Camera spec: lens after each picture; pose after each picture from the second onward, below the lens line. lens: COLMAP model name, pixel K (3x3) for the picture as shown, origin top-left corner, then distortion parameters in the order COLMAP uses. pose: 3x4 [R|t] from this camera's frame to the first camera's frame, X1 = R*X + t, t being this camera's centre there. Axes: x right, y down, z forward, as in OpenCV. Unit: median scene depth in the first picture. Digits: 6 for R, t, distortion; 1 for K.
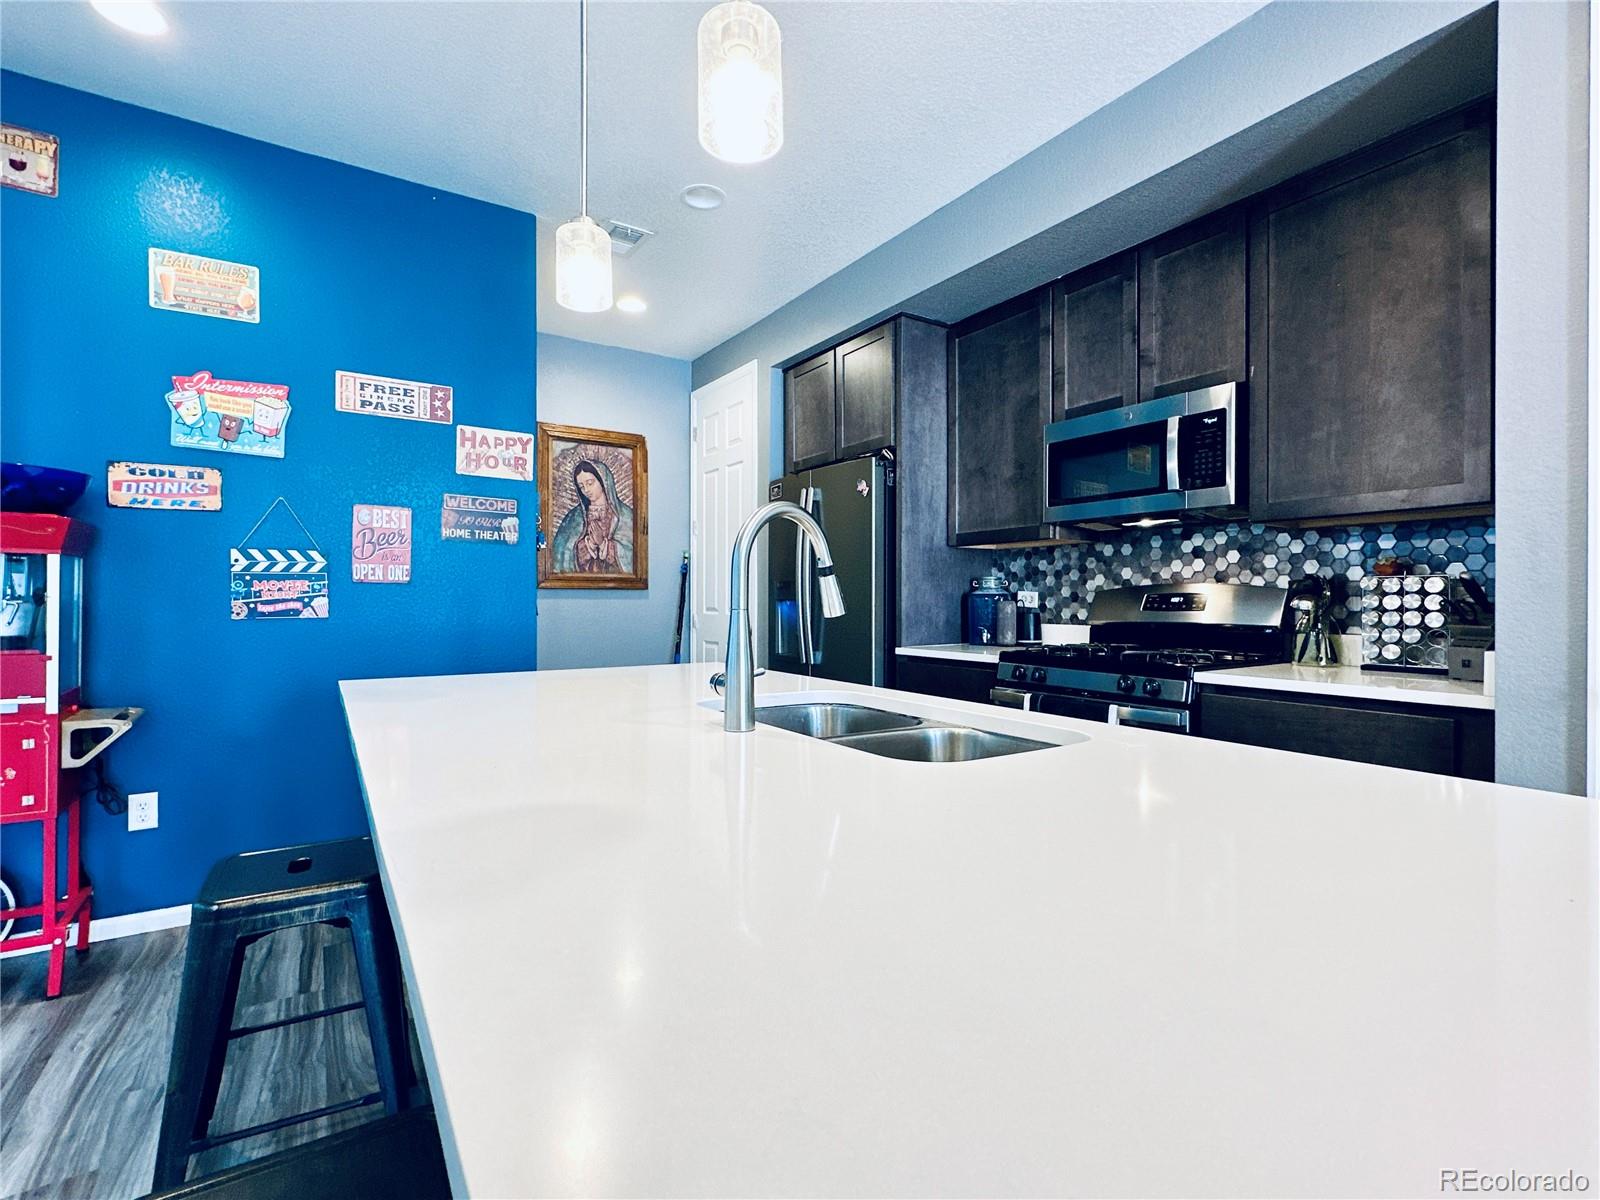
lens RADIAL K [[741.0, 0, 798.3], [0, 741.0, 597.3], [0, 0, 1]] dist [-0.001071, -0.000063]
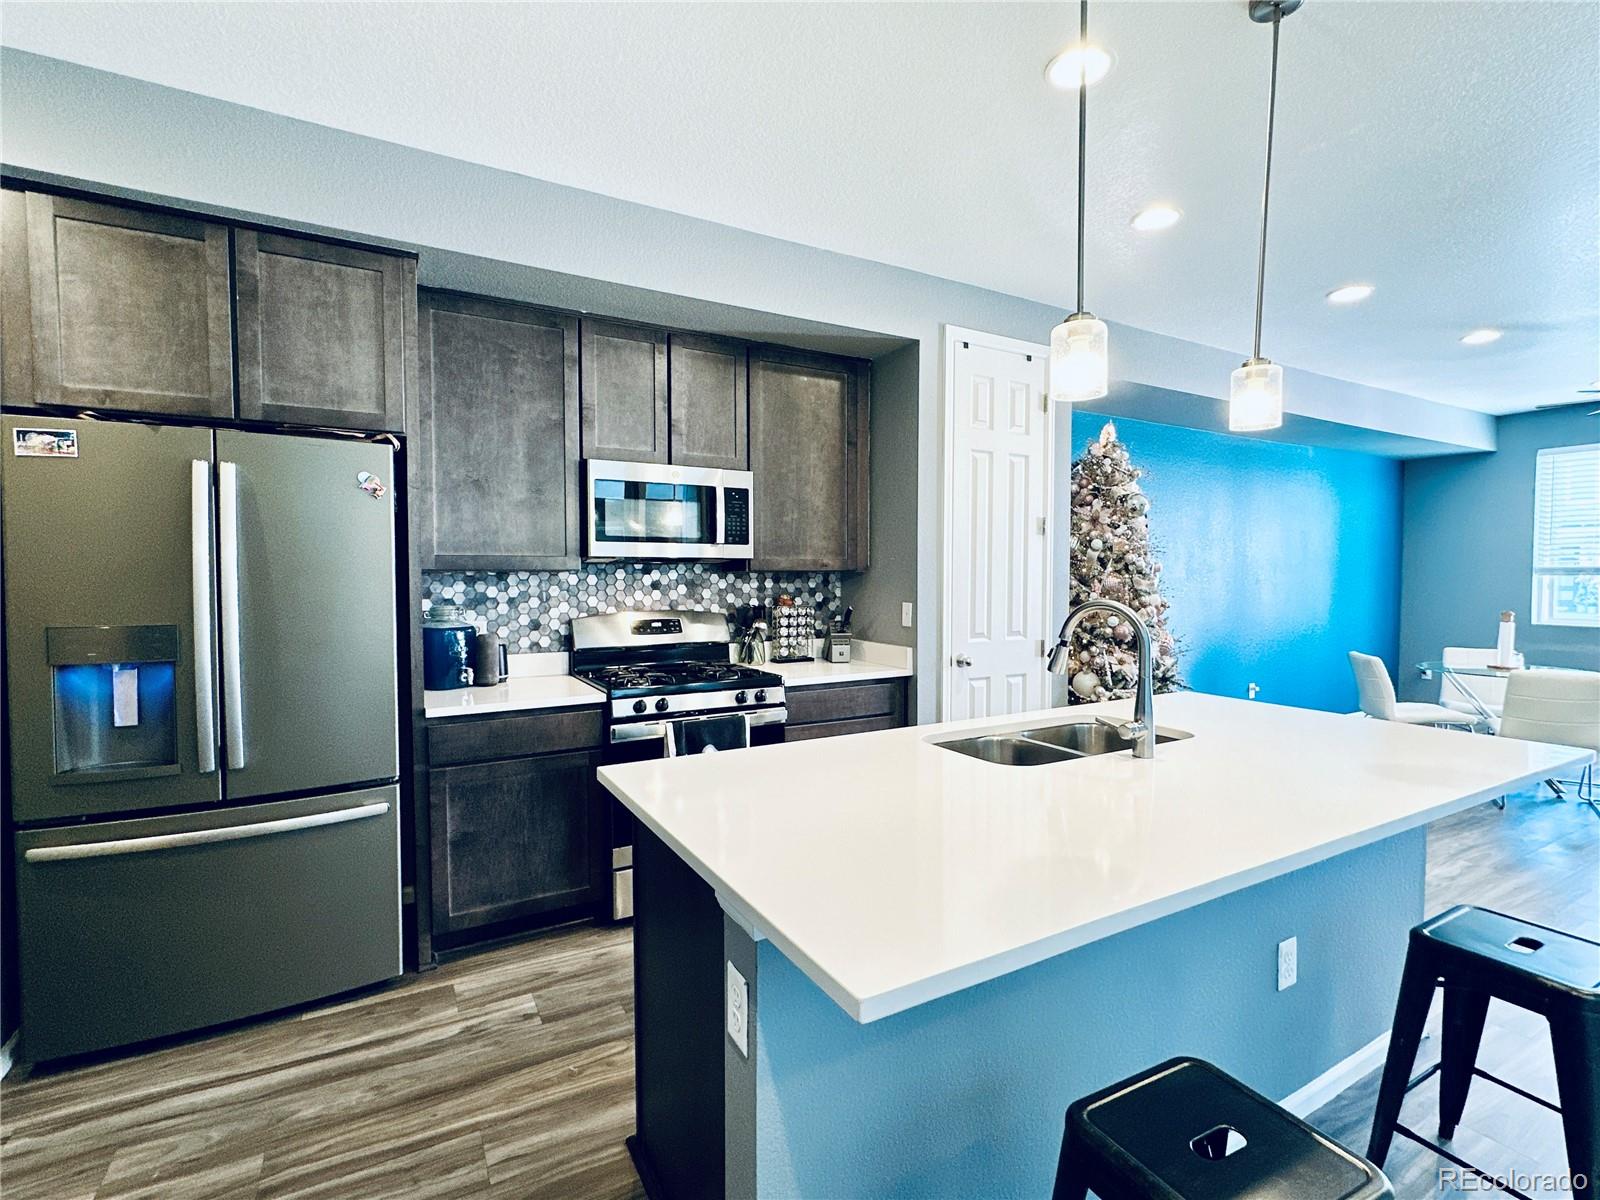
lens RADIAL K [[741.0, 0, 797.5], [0, 741.0, 600.7], [0, 0, 1]] dist [-0.001071, -0.000063]
pose [[0.073768, -0.039870, 0.996478, -0.681962], [-0.000368, 0.999199, 0.040007, -0.084251], [-0.997275, -0.003318, 0.073694, 0.671837]]
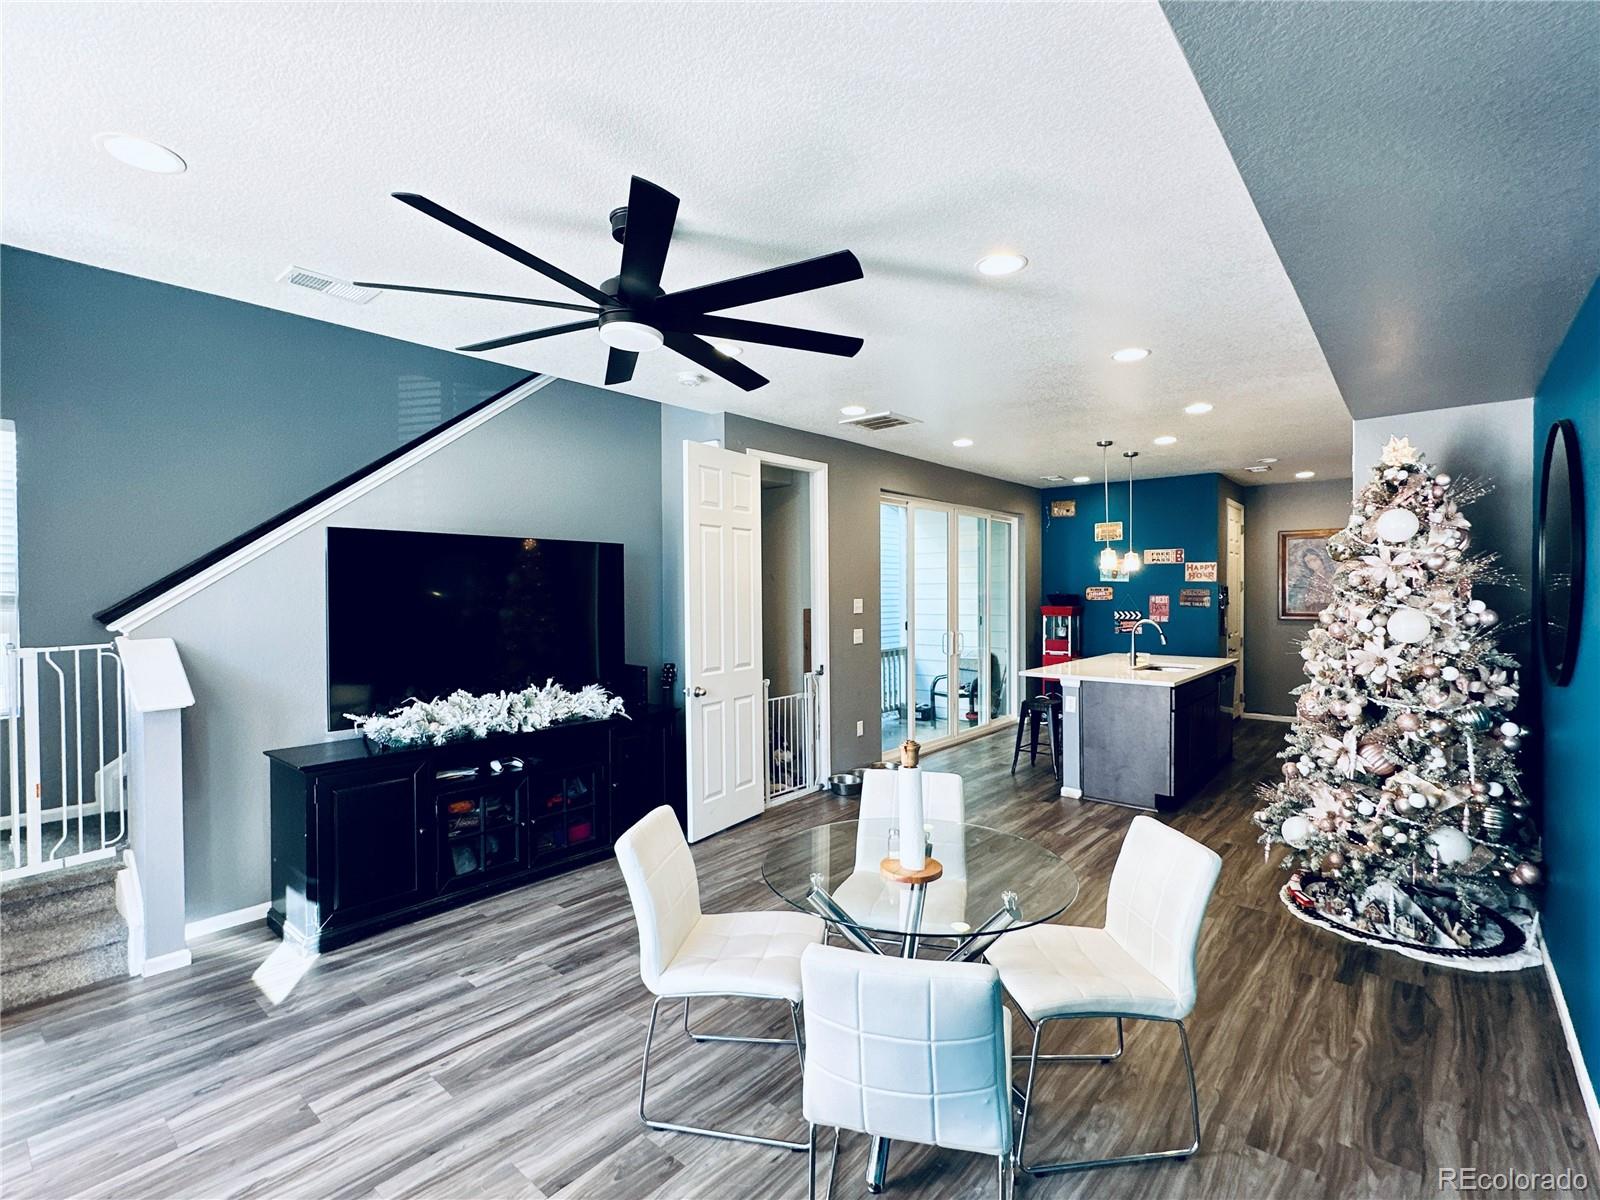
lens RADIAL K [[741.0, 0, 800.9], [0, 741.0, 598.1], [0, 0, 1]] dist [-0.001071, -0.000063]
pose [[0.279708, 0.006318, -0.960064, 1.239936], [0.008059, 0.999928, 0.008928, -0.104186], [0.960051, -0.010234, 0.279637, -0.772922]]
